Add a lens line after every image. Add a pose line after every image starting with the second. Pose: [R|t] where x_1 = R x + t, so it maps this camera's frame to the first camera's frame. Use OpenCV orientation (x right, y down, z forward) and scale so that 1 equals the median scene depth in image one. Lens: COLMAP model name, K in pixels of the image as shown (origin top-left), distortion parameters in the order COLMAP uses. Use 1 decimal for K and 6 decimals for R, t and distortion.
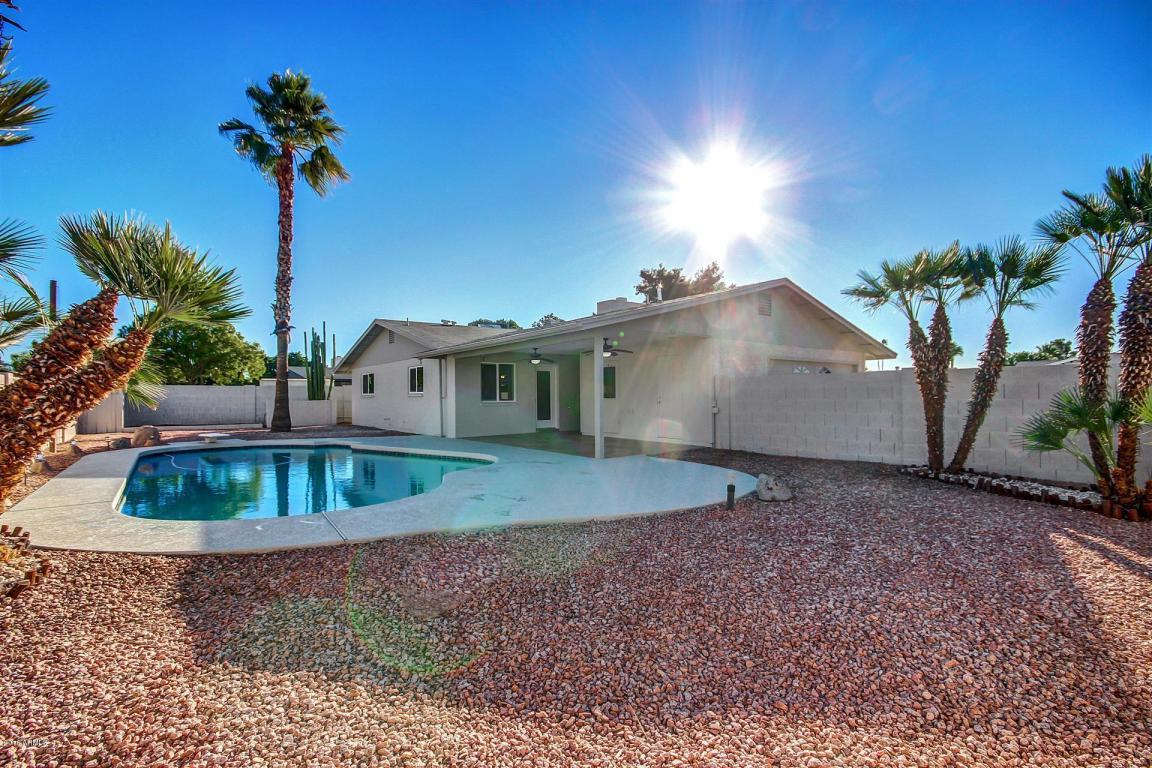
lens RADIAL K [[545.1, 0, 575.5], [0, 545.1, 392.2], [0, 0, 1]] dist [0.004399, -0.000875]
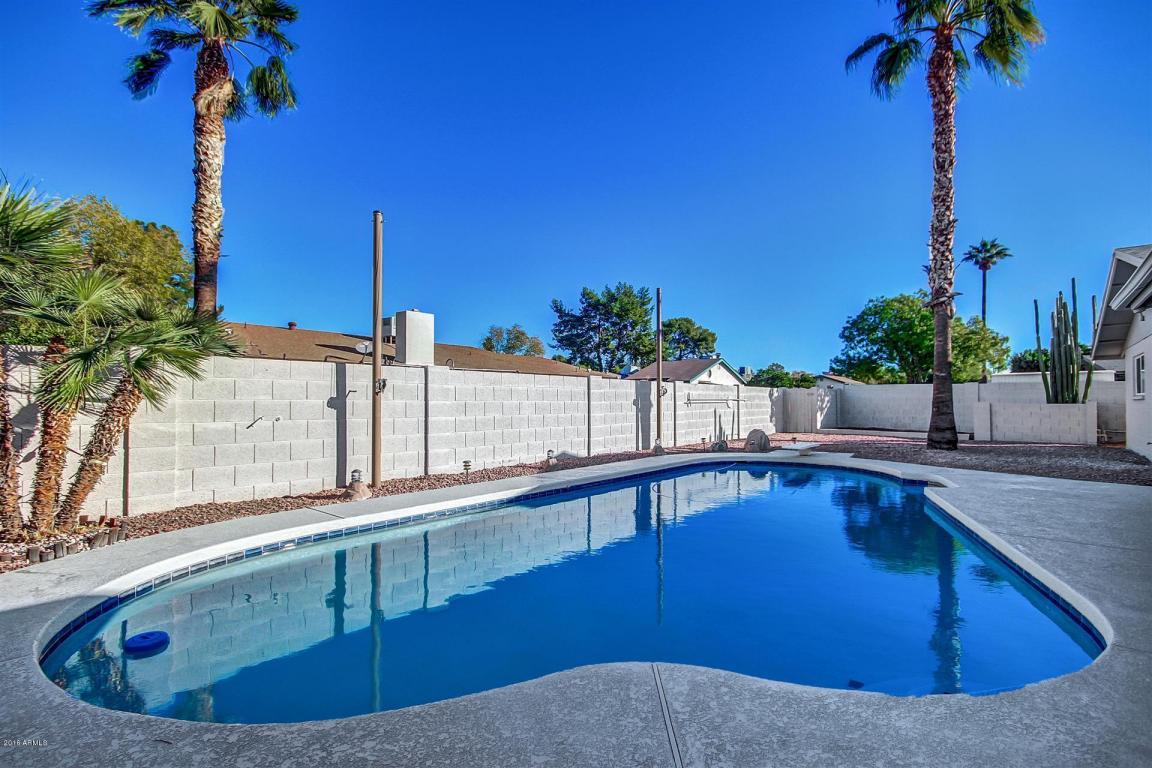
lens RADIAL K [[545.1, 0, 574.6], [0, 545.1, 383.8], [0, 0, 1]] dist [0.004399, -0.000875]
pose [[0.244816, -0.021683, -0.969327, 0.011377], [0.004794, 0.999765, -0.021153, 0.002860], [0.969558, 0.000532, 0.244863, 0.404560]]
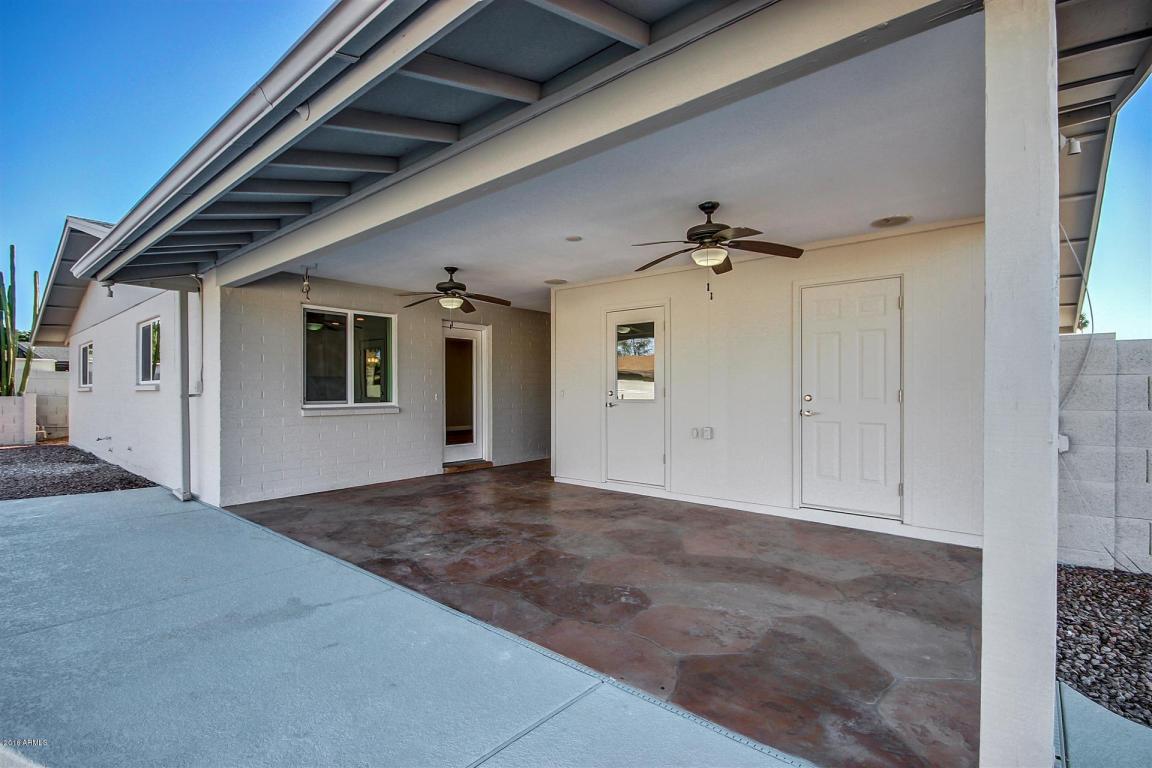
lens RADIAL K [[545.1, 0, 578.4], [0, 545.1, 390.6], [0, 0, 1]] dist [0.004399, -0.000875]
pose [[0.973945, 0.007277, 0.226668, -0.061213], [-0.008177, 0.999962, 0.003036, 0.003933], [-0.226637, -0.004810, 0.973967, 0.503309]]
